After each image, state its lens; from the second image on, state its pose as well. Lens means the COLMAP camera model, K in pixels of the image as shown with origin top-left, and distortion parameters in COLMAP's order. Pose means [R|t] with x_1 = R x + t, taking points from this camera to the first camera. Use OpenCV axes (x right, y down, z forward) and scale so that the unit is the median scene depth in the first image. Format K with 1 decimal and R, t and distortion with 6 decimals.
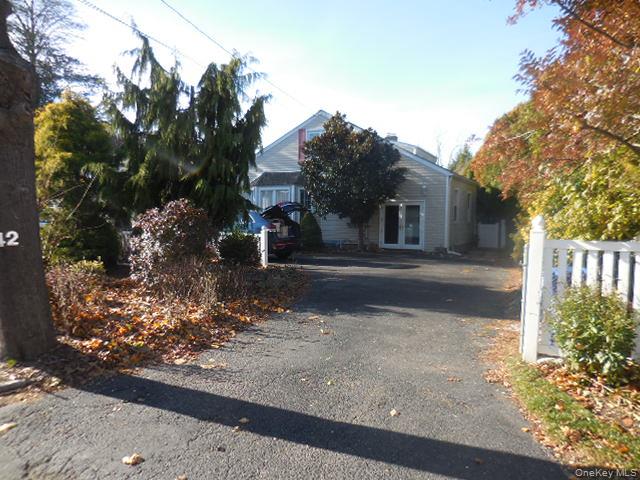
lens RADIAL K [[481.6, 0, 321.6], [0, 481.6, 238.8], [0, 0, 1]] dist [0.000338, -0.009296]
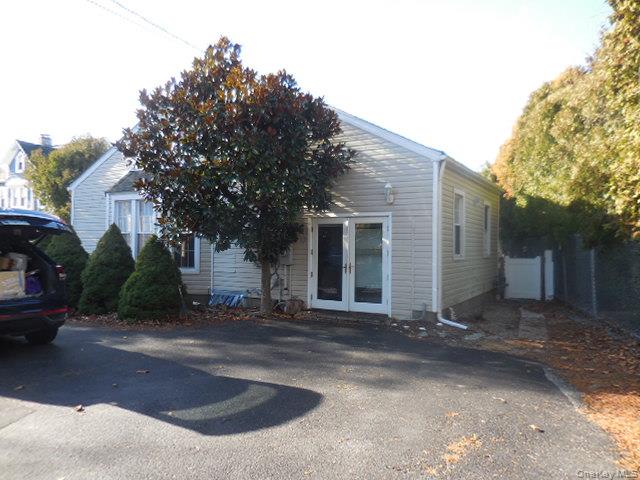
lens RADIAL K [[481.6, 0, 318.6], [0, 481.6, 242.6], [0, 0, 1]] dist [0.000338, -0.009296]
pose [[0.998322, -0.000355, -0.057909, 0.163315], [-0.002698, 0.998611, -0.052624, -0.023485], [0.057847, 0.052692, 0.996934, 0.494152]]
